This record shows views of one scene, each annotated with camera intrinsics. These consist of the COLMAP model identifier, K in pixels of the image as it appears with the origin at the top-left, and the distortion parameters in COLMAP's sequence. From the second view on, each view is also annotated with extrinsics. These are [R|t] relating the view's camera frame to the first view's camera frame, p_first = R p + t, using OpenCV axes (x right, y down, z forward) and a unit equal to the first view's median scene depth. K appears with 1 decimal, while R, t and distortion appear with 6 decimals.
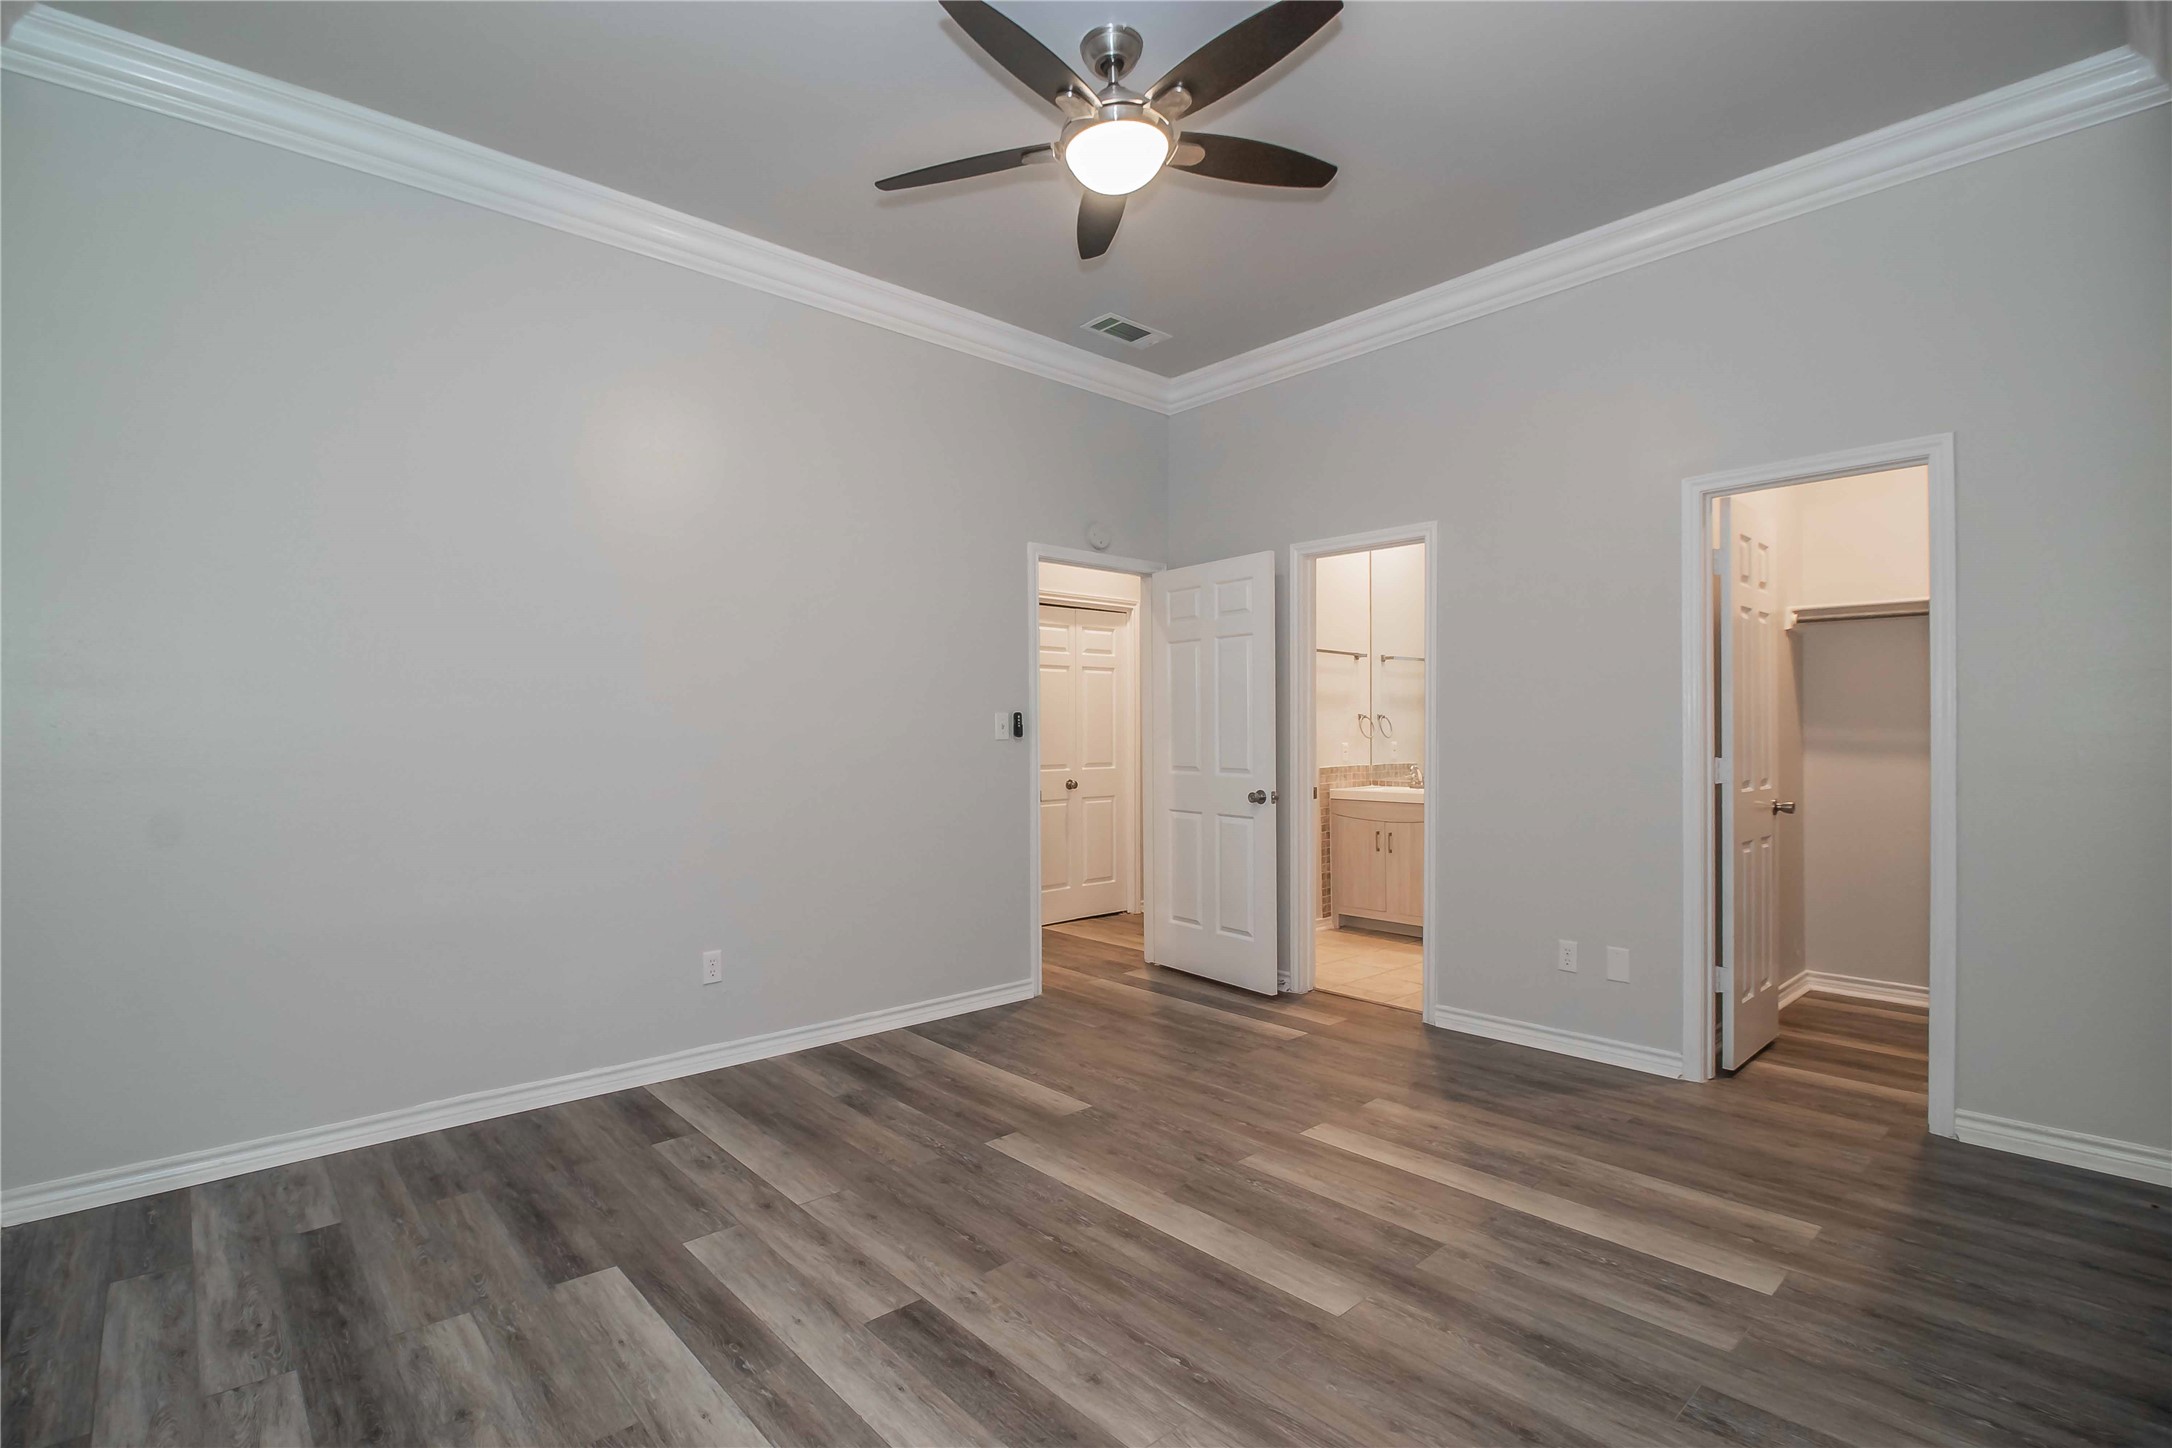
lens RADIAL K [[1012.7, 0, 1069.8], [0, 1012.7, 715.0], [0, 0, 1]] dist [0.002400, -0.013724]
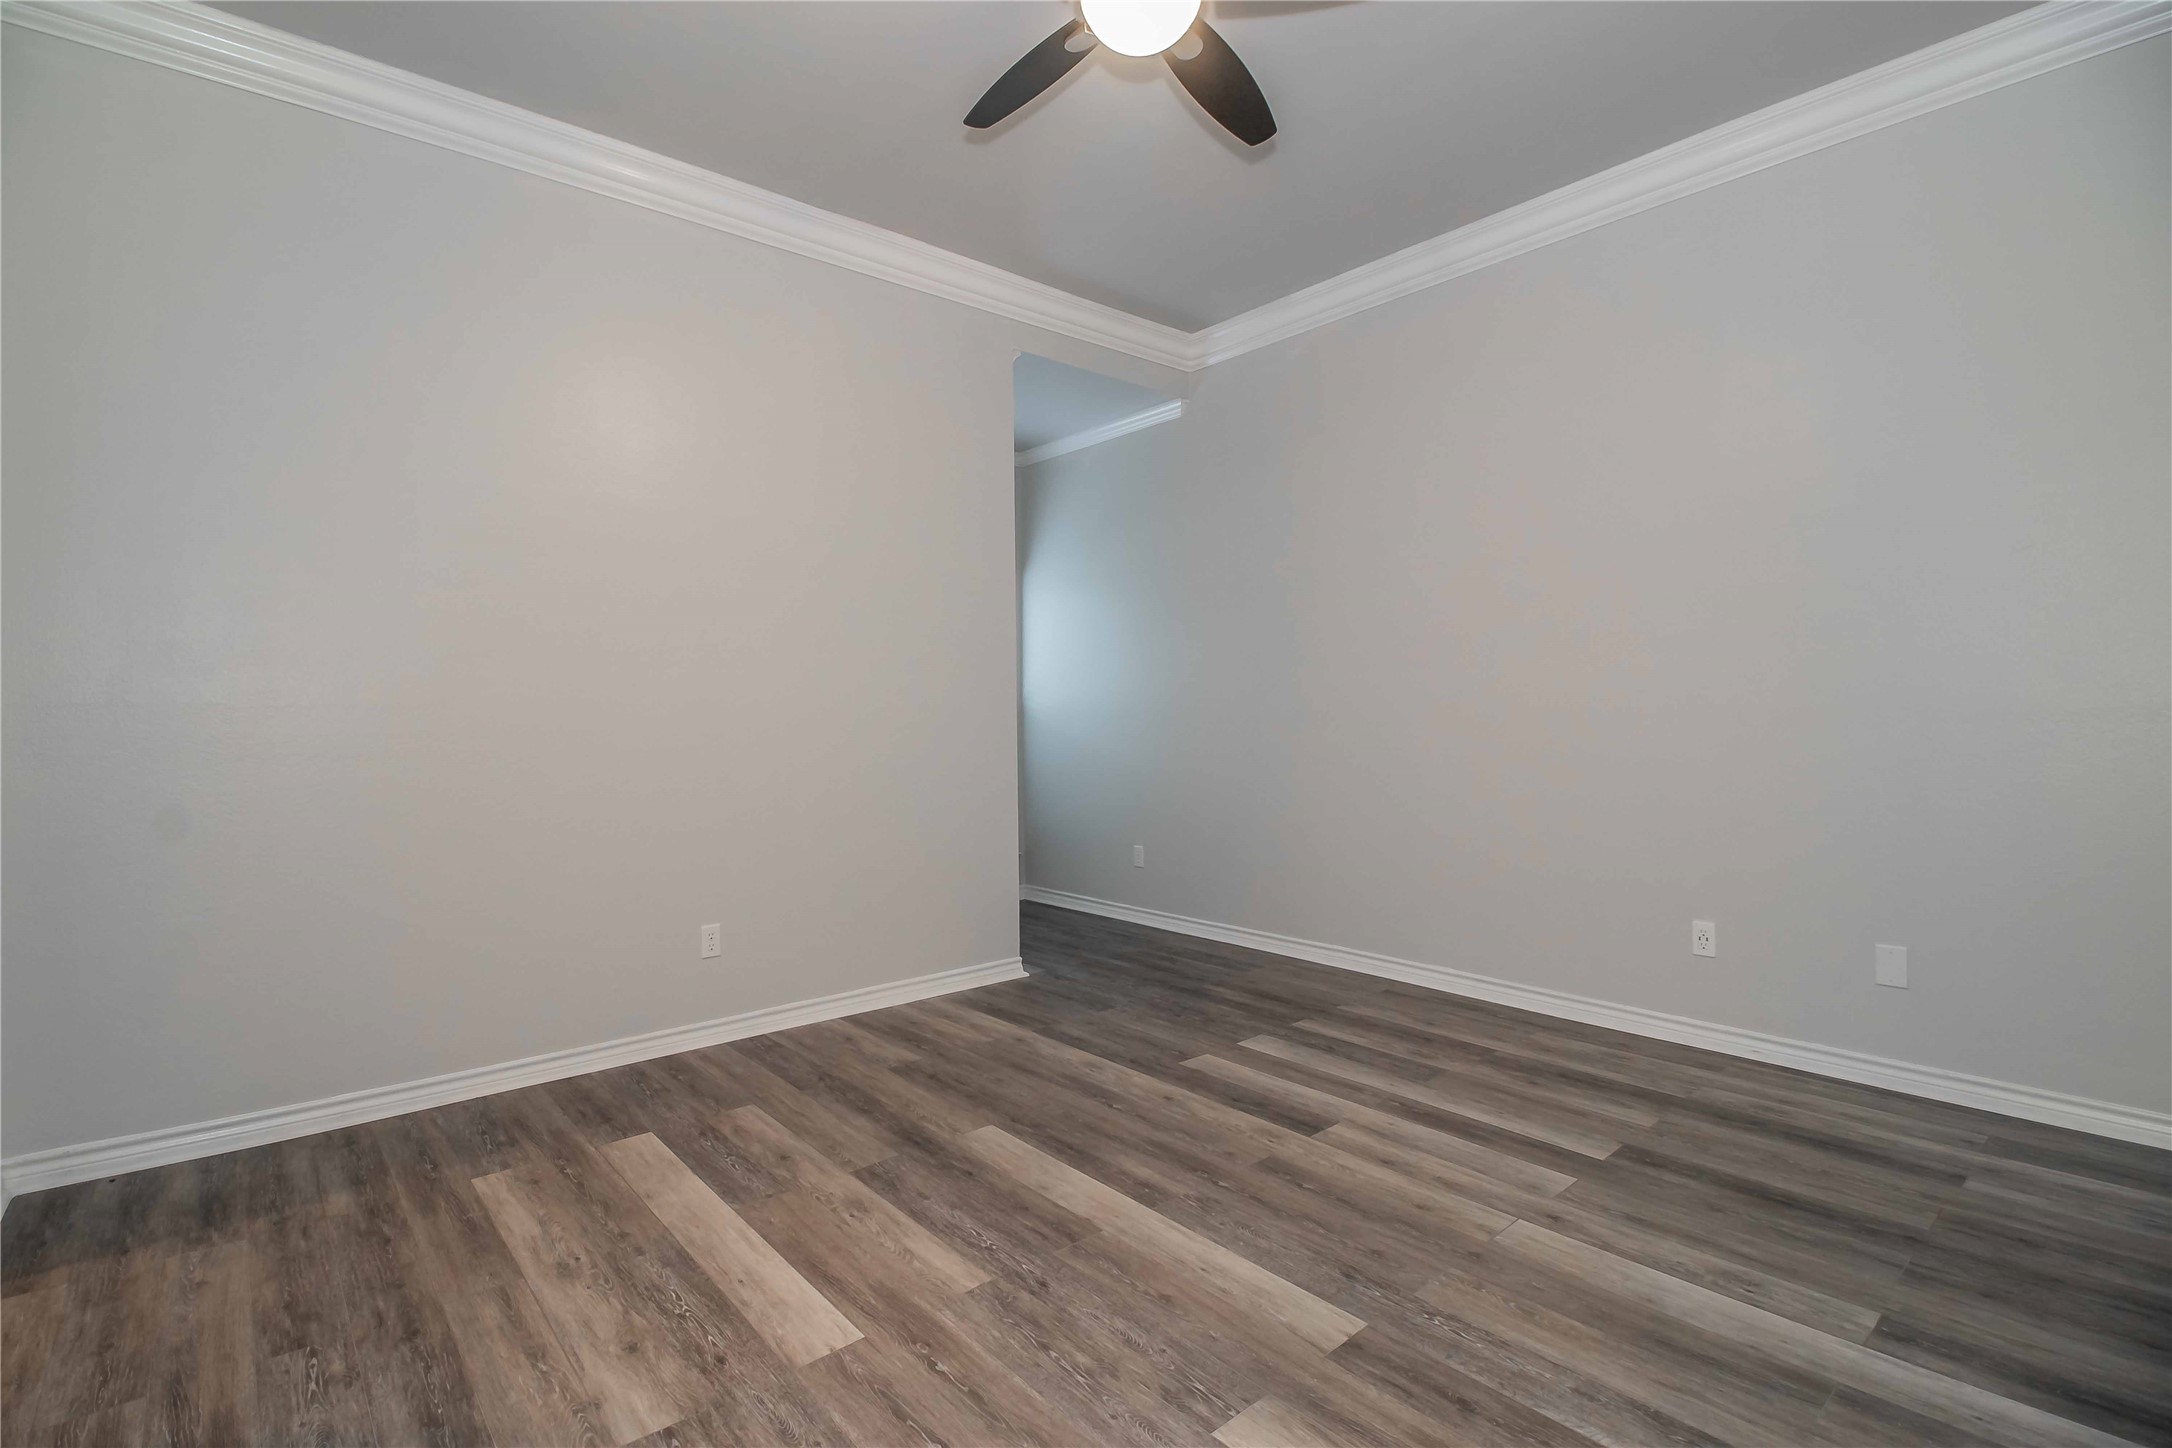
lens RADIAL K [[1012.7, 0, 1069.8], [0, 1012.7, 715.0], [0, 0, 1]] dist [0.002400, -0.013724]
pose [[-0.999565, 0.014457, 0.025717, 0.088828], [0.014164, 0.999833, -0.011546, 0.046727], [-0.025880, -0.011176, -0.999603, 1.787923]]
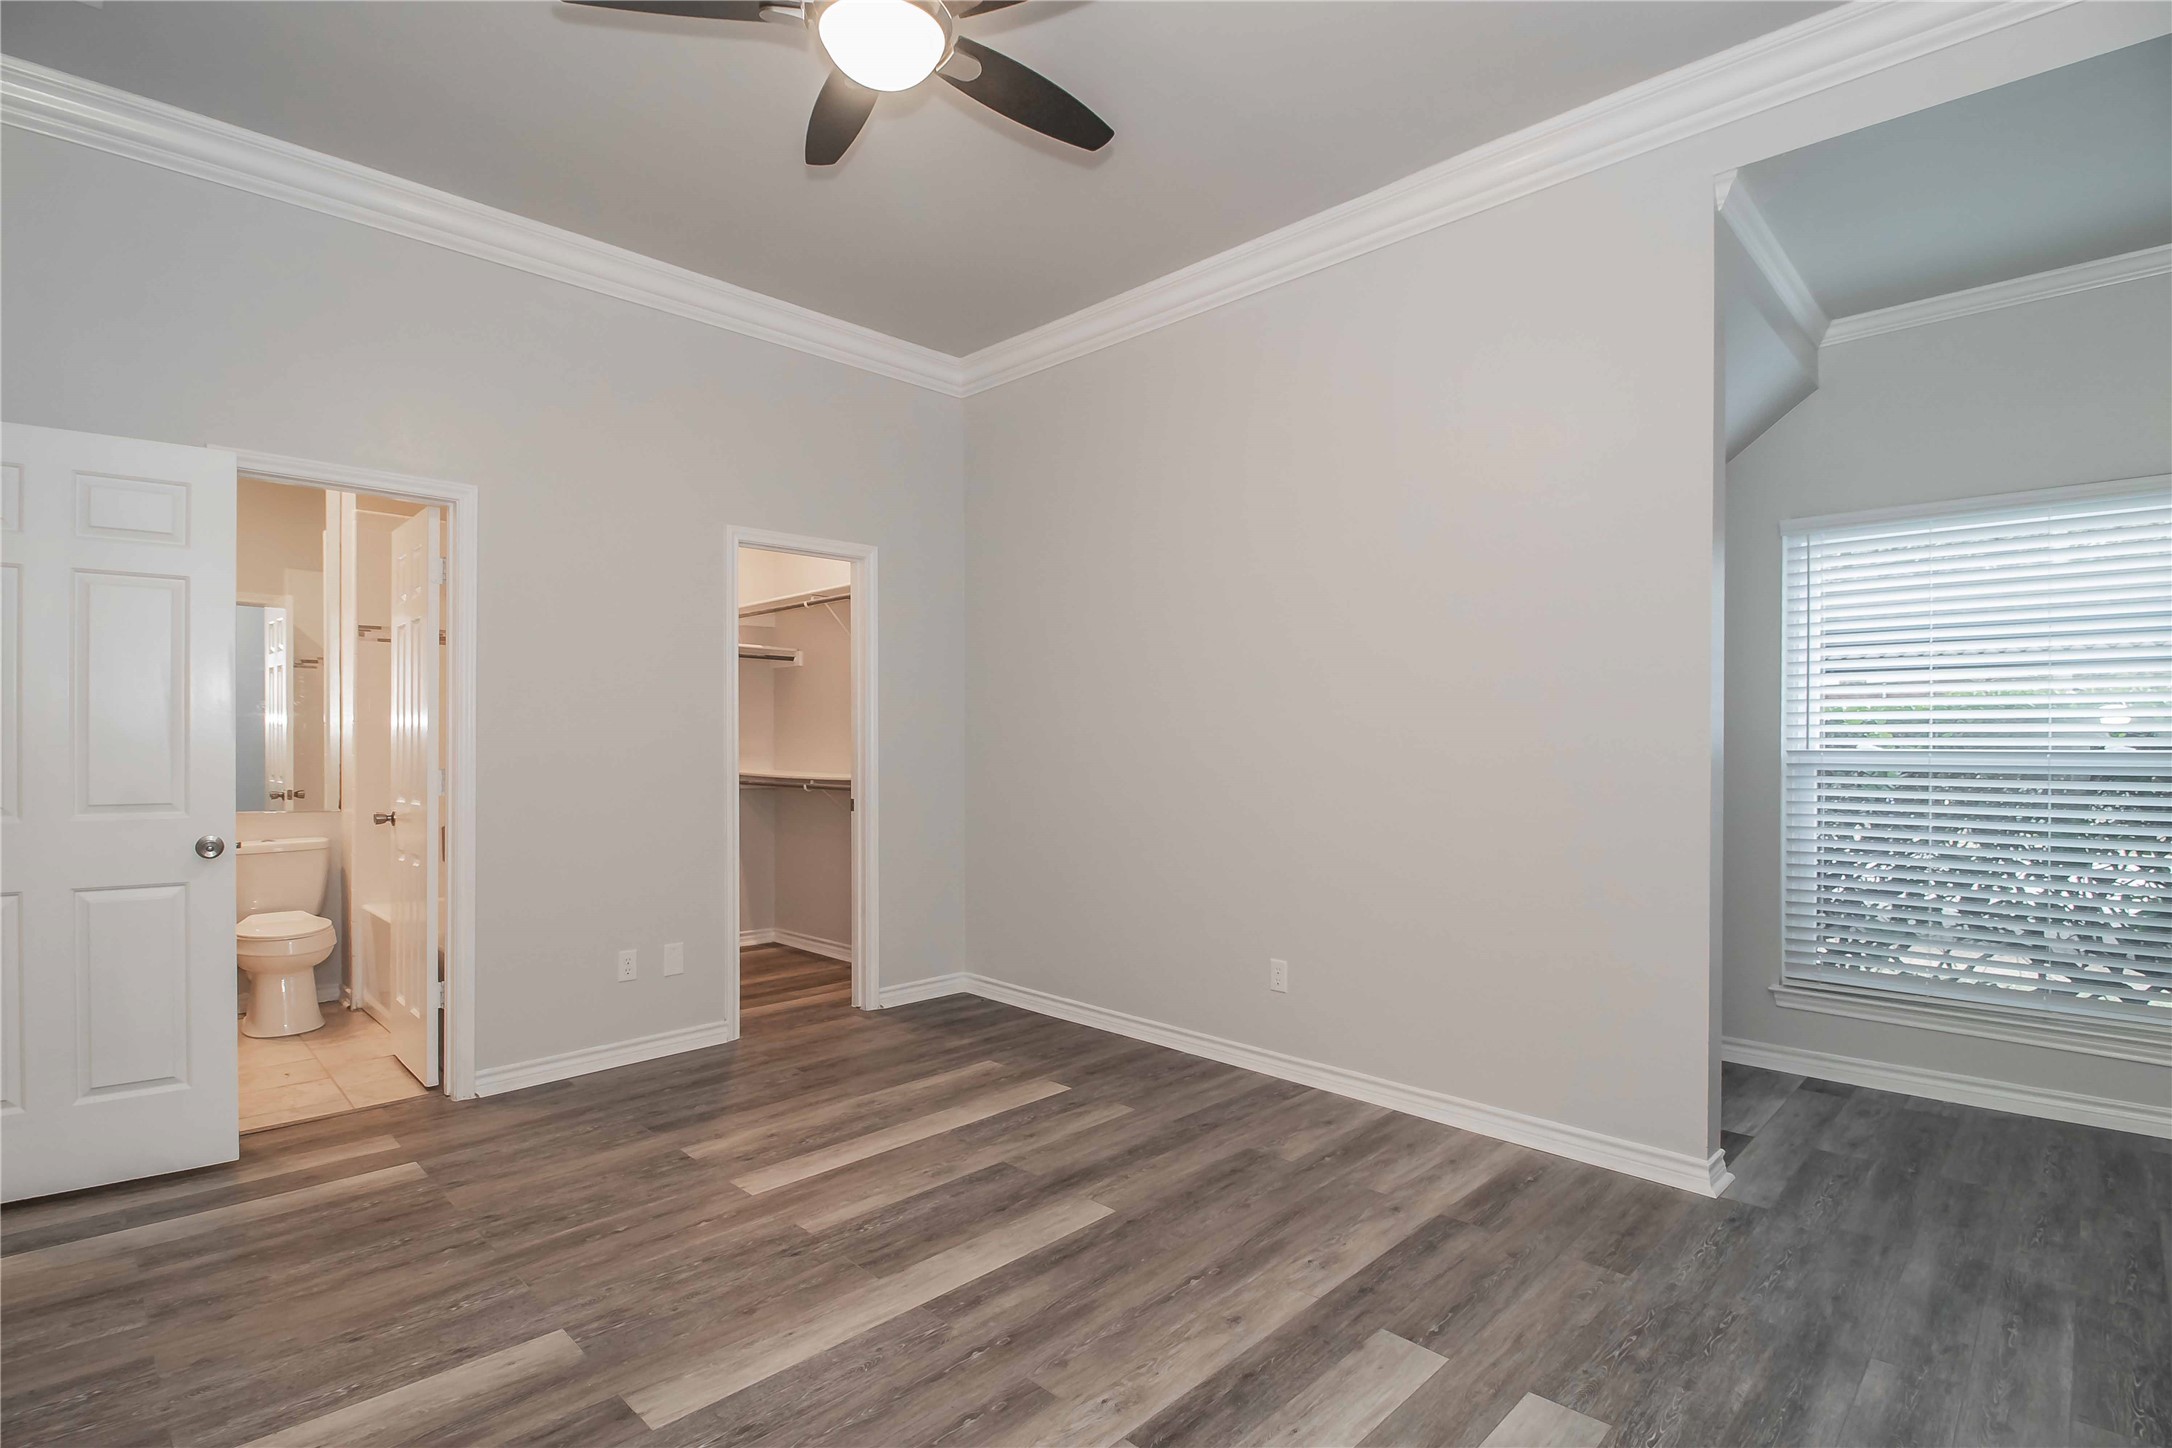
lens RADIAL K [[1036.4, 0, 1055.6], [0, 1036.4, 730.1], [0, 0, 1]] dist [0.002350, -0.014836]
pose [[-0.047275, 0.013992, 0.998784, -0.769949], [-0.018152, 0.999725, -0.014865, 0.016289], [-0.998717, -0.018833, -0.047008, 0.867157]]
